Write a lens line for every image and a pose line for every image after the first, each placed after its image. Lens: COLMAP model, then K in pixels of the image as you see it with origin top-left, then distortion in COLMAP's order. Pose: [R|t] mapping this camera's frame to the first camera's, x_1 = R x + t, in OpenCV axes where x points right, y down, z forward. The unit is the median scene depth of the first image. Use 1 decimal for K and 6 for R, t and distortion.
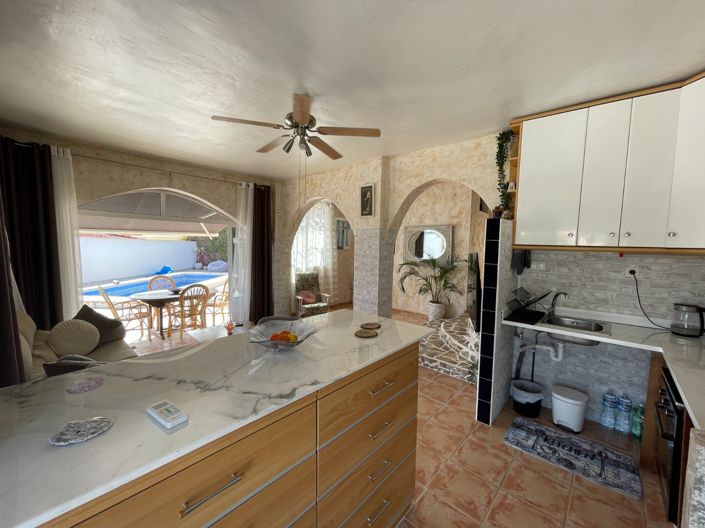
lens RADIAL K [[286.2, 0, 351.4], [0, 286.2, 266.8], [0, 0, 1]] dist [-0.000167, -0.000784]
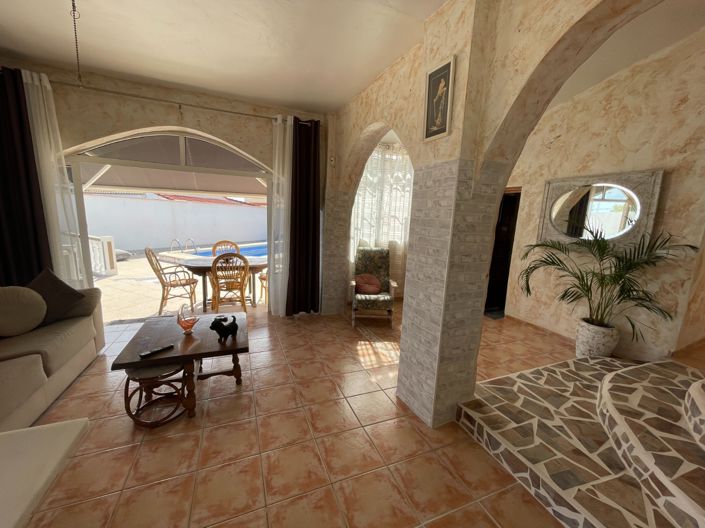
lens RADIAL K [[286.2, 0, 349.4], [0, 286.2, 265.1], [0, 0, 1]] dist [-0.000167, -0.000784]
pose [[0.902140, 0.094890, -0.420879, 0.106265], [-0.059348, 0.993534, 0.096789, -0.004309], [0.427342, -0.062339, 0.901938, 0.373313]]
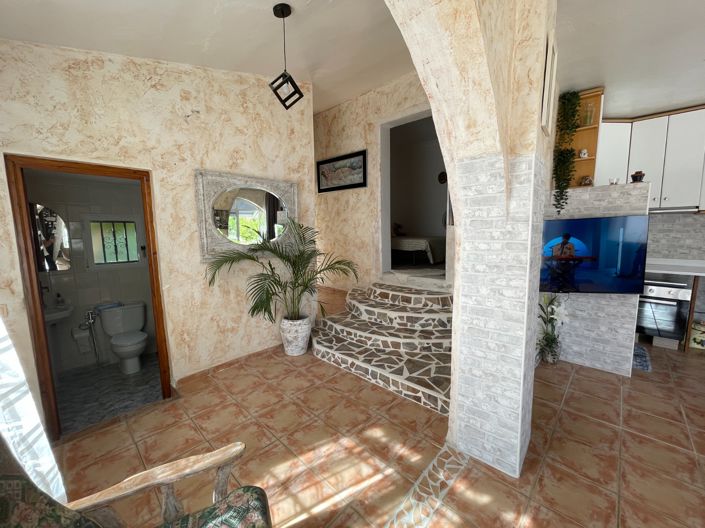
lens RADIAL K [[286.2, 0, 350.4], [0, 286.2, 262.7], [0, 0, 1]] dist [-0.000167, -0.000784]
pose [[0.016169, -0.130664, 0.991295, -0.276179], [0.085753, 0.987953, 0.128825, -0.051730], [-0.996185, 0.082923, 0.027179, 0.944910]]
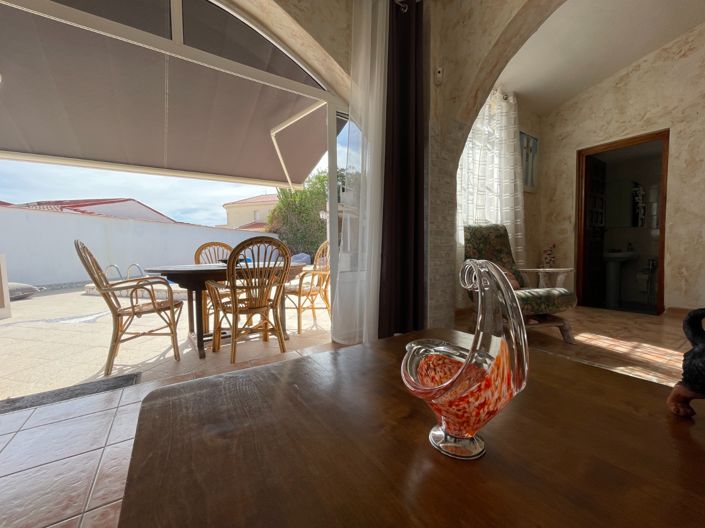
lens RADIAL K [[286.2, 0, 351.1], [0, 286.2, 263.7], [0, 0, 1]] dist [-0.000167, -0.000784]
pose [[0.967251, -0.015695, -0.253337, -0.280471], [0.010890, 0.999733, -0.020358, 0.104073], [0.253589, 0.016933, 0.967164, 0.568361]]
